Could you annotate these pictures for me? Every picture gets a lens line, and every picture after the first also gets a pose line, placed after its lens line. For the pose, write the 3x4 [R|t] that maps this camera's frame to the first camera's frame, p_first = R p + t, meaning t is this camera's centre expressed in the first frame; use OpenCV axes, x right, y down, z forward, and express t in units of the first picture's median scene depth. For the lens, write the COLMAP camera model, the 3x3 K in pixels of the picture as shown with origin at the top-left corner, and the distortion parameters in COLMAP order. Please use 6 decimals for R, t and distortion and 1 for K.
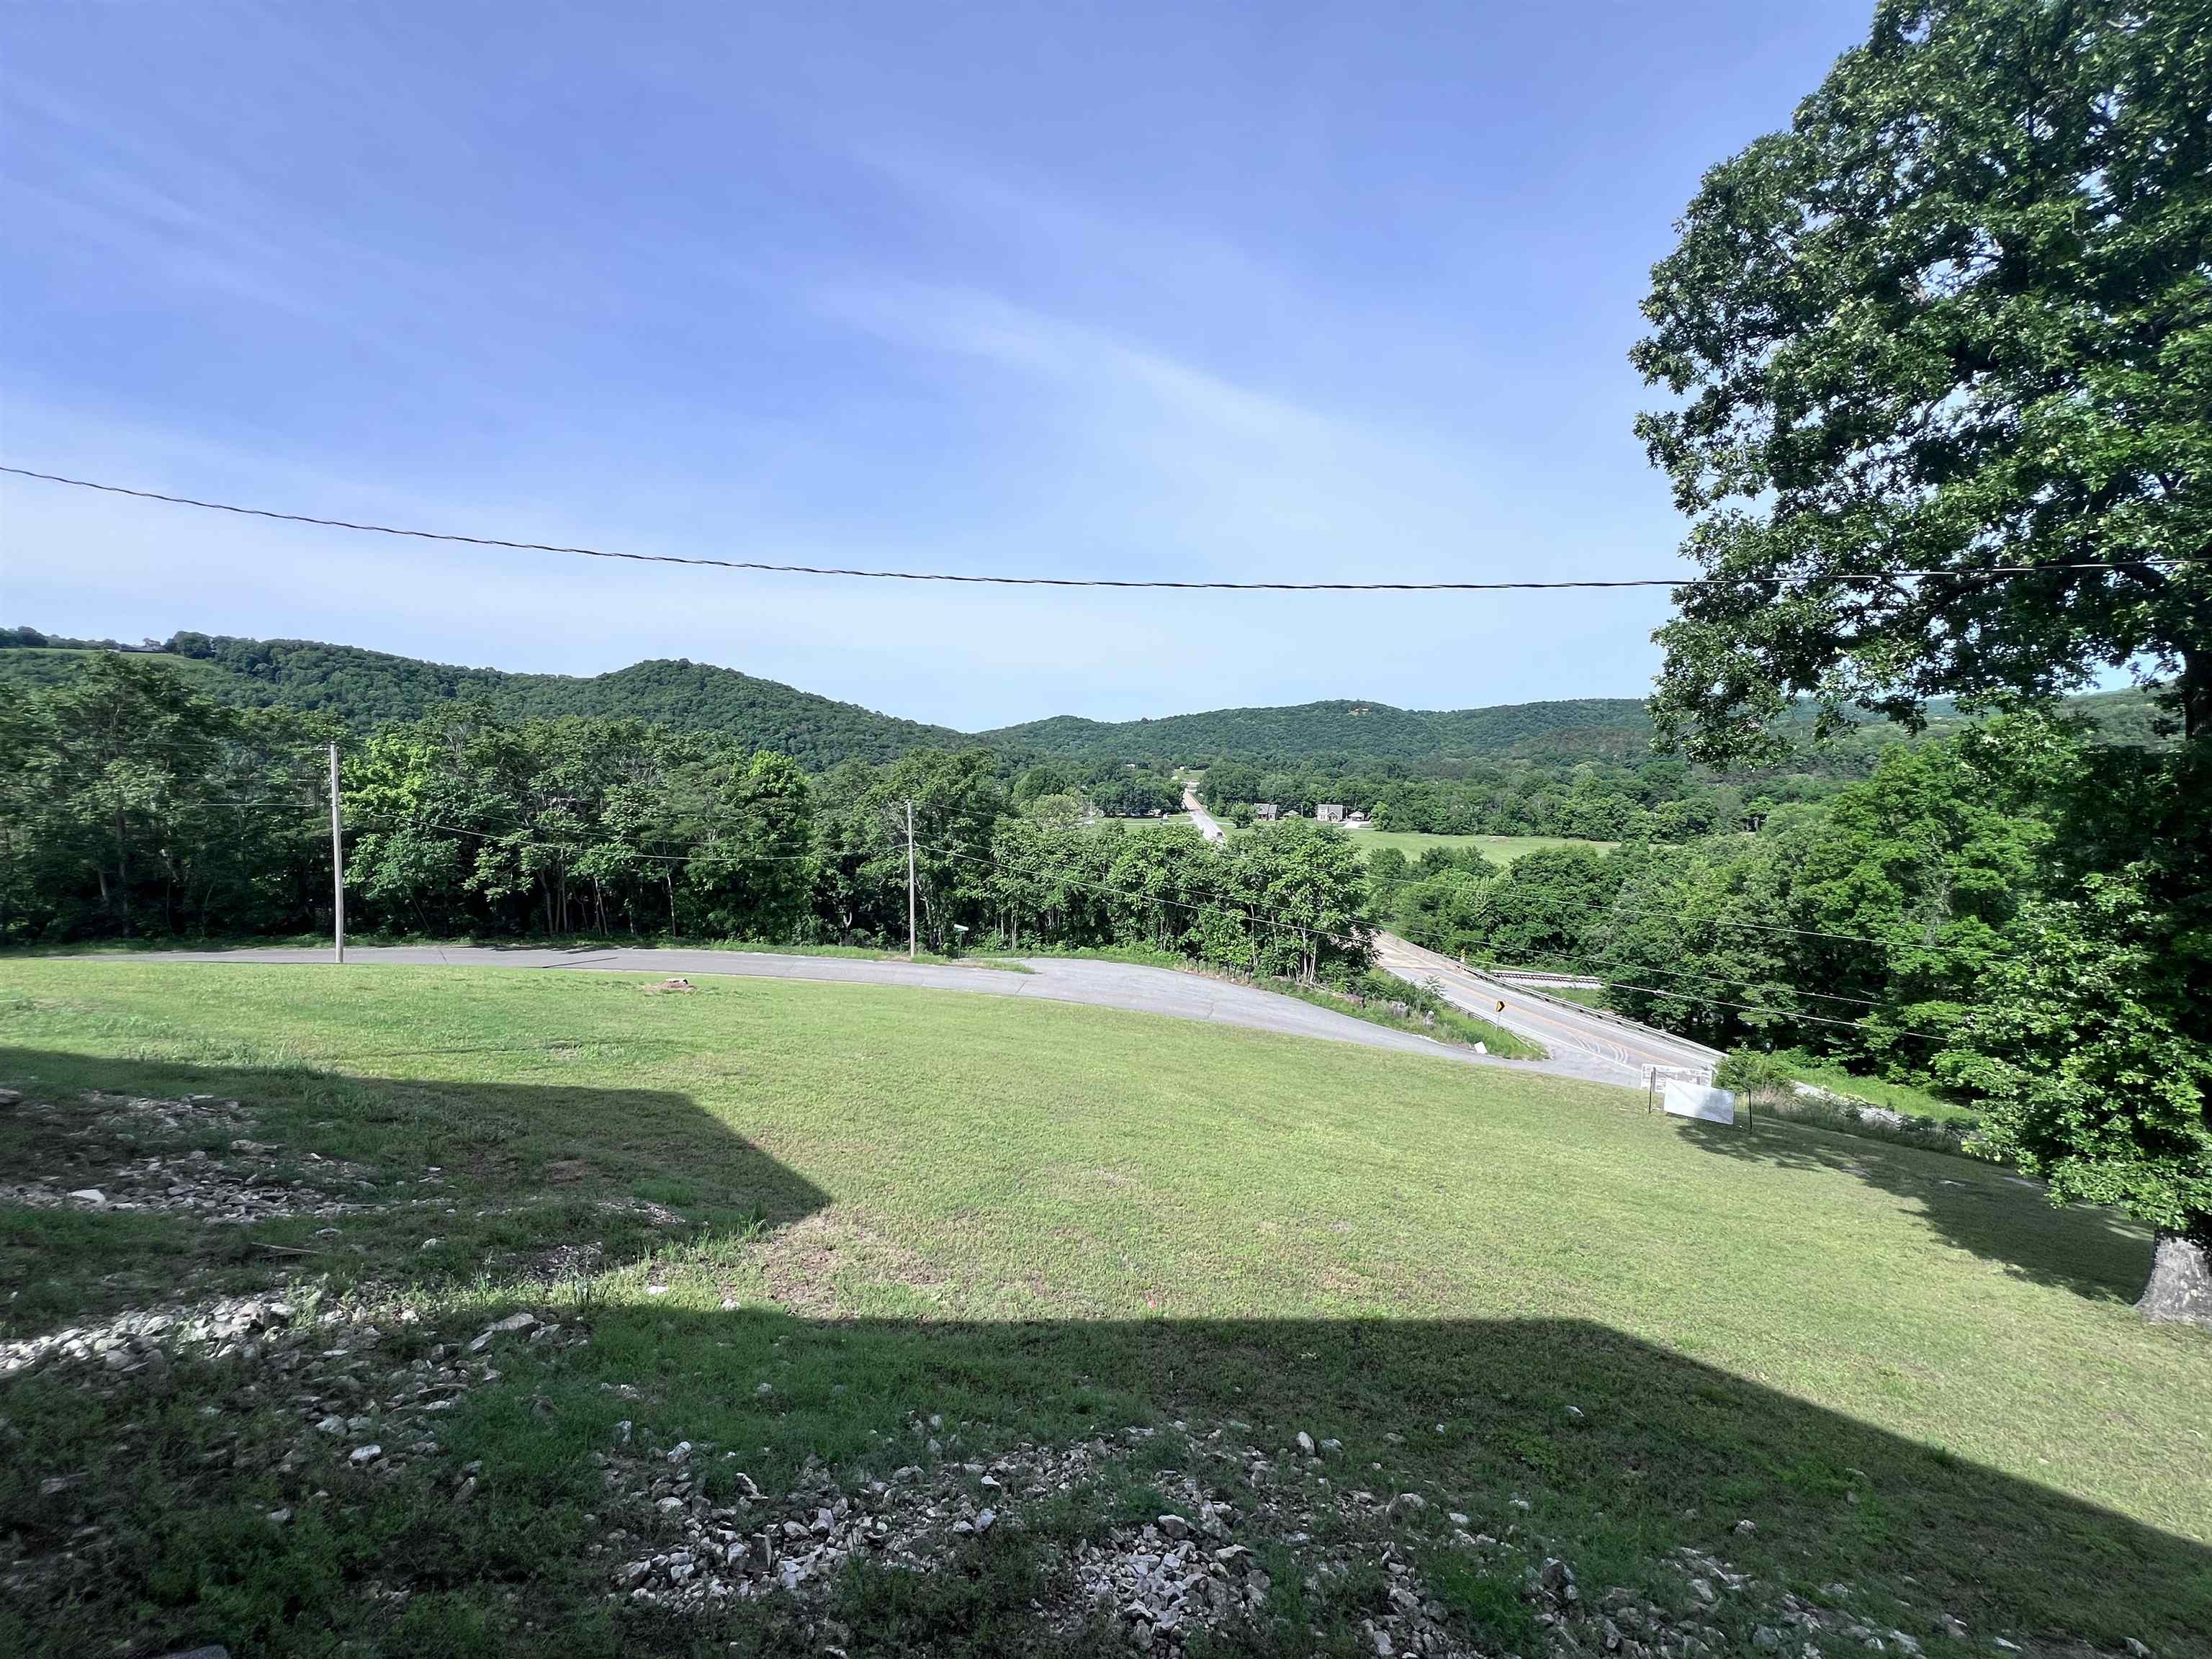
lens RADIAL K [[888.6, 0, 1104.4], [0, 888.6, 831.7], [0, 0, 1]] dist [-0.003228, 0.000261]
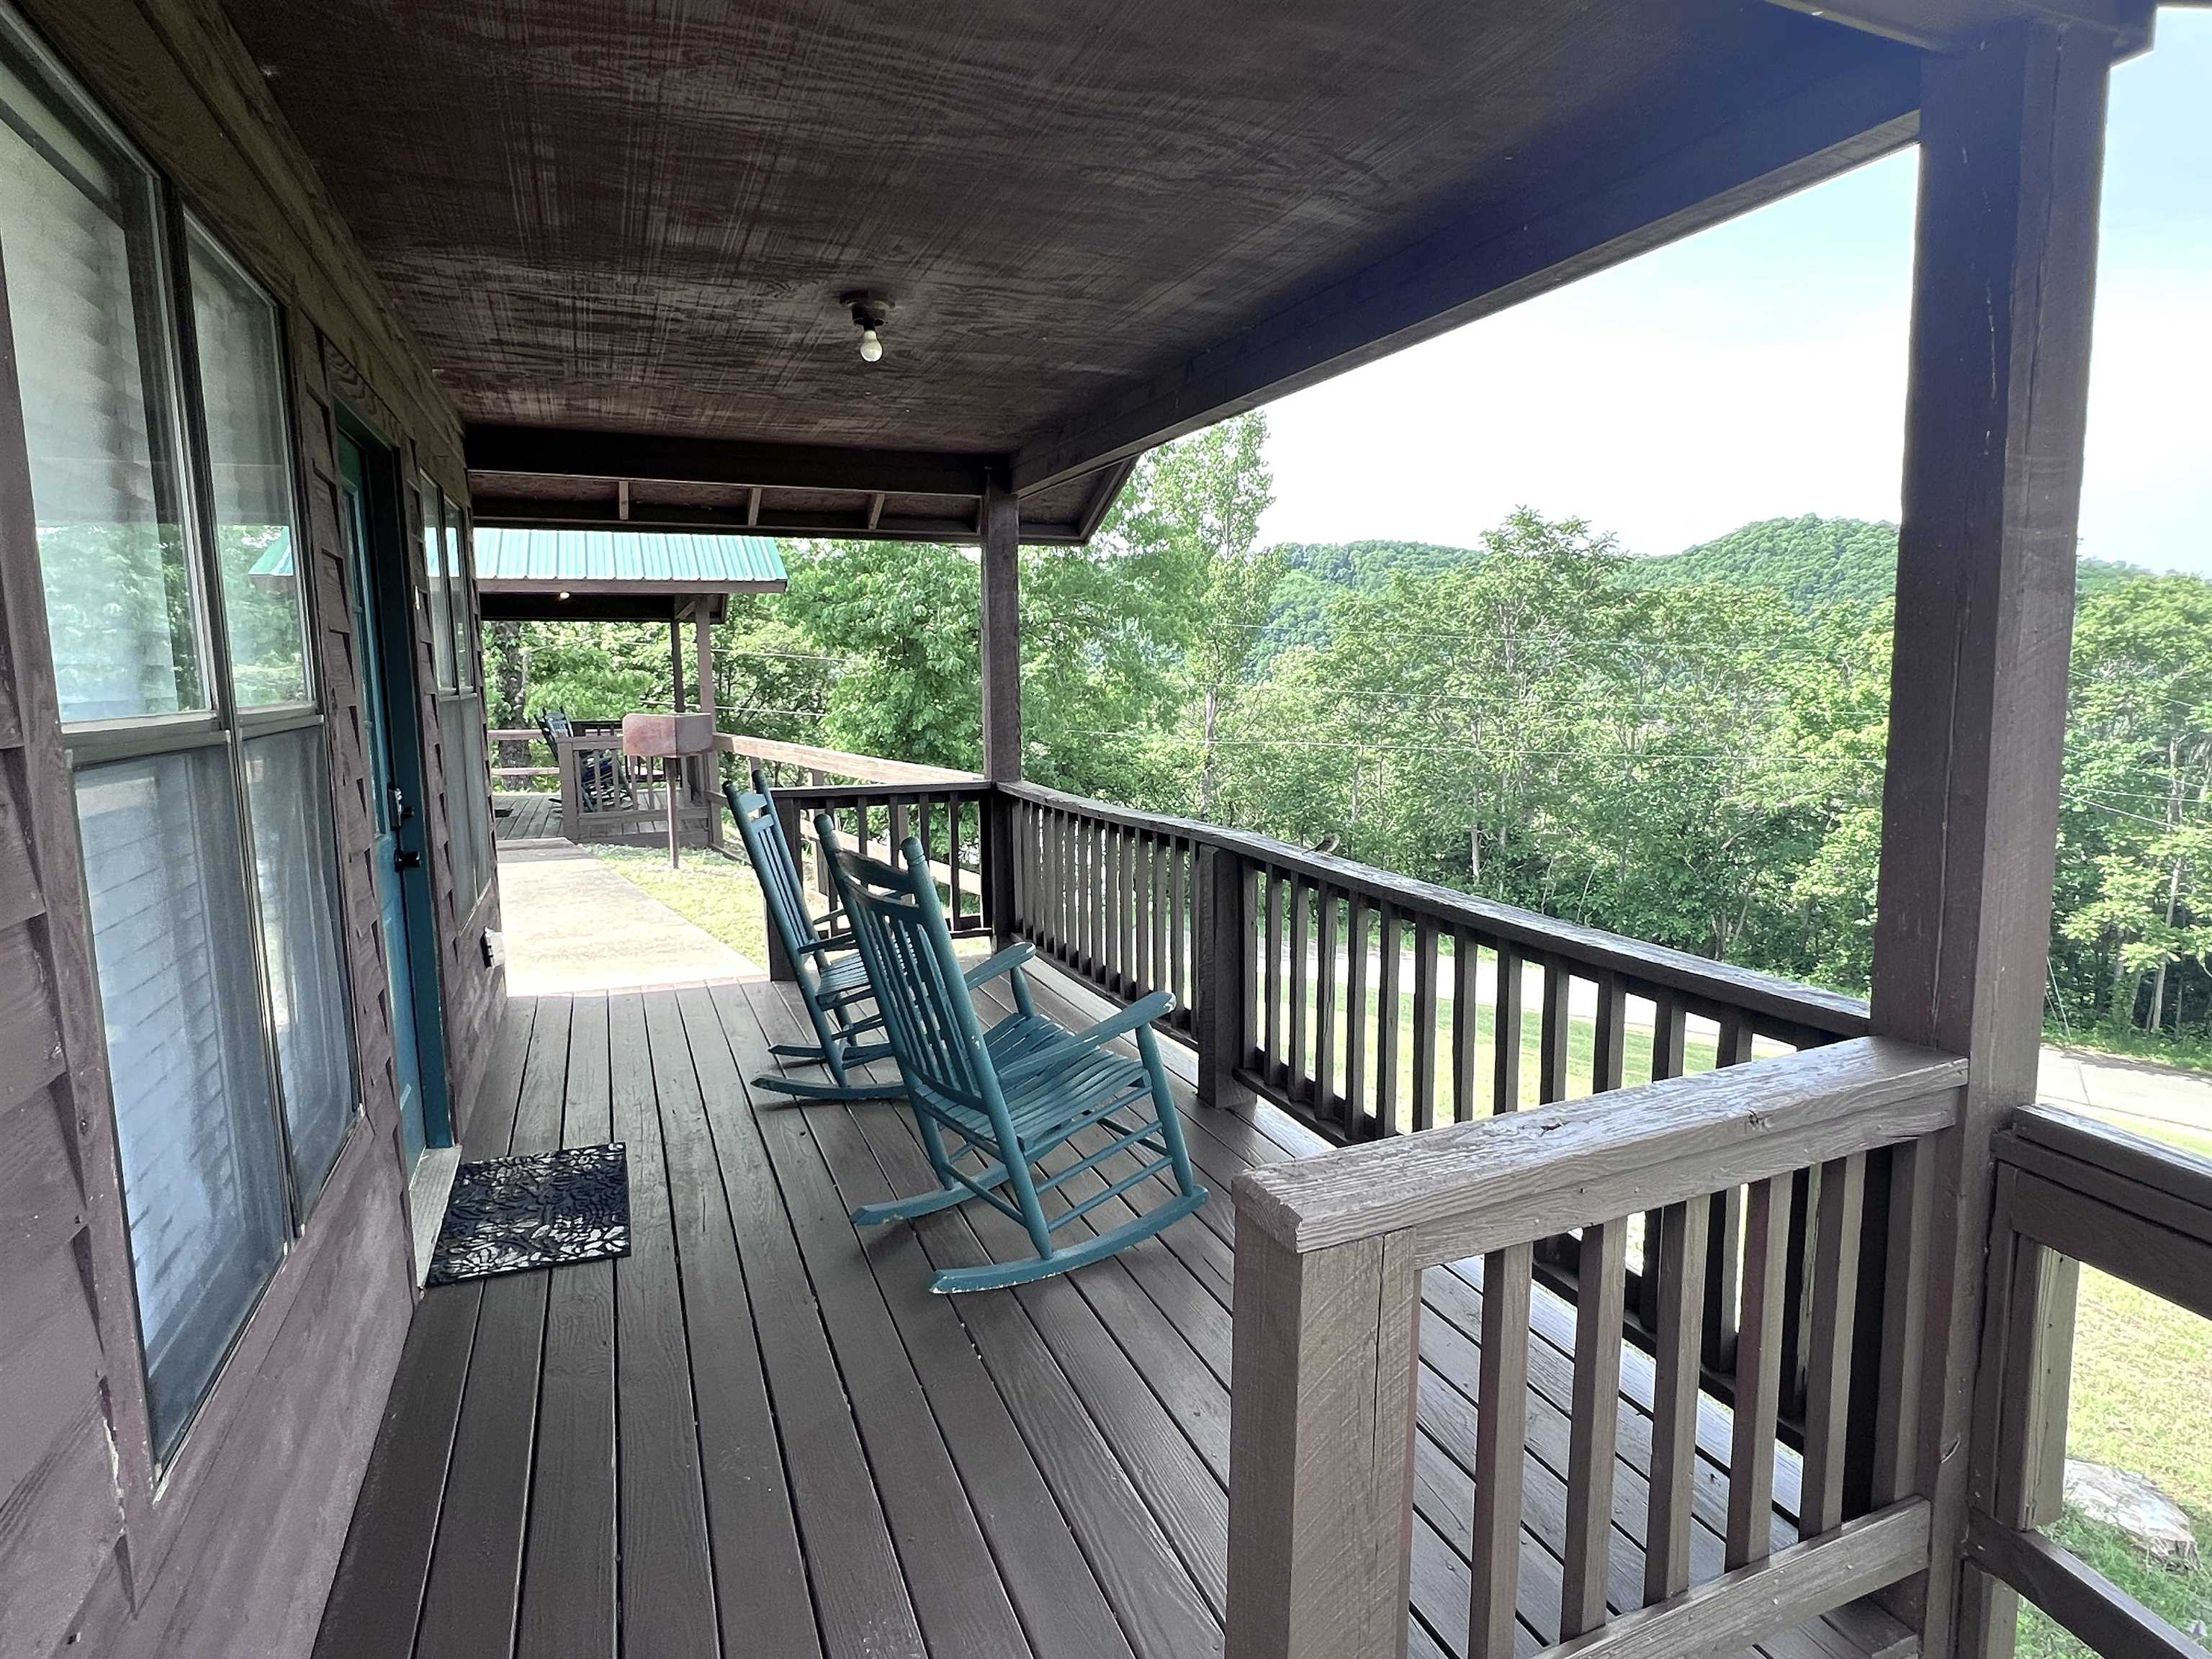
lens RADIAL K [[1219.0, 0, 1115.4], [0, 1219.0, 825.4], [0, 0, 1]] dist [0.001097, 0.000360]
pose [[0.603807, 0.088703, -0.792180, -0.299222], [-0.048281, 0.996034, 0.074730, -0.011491], [0.795667, -0.006875, 0.605695, 0.105849]]
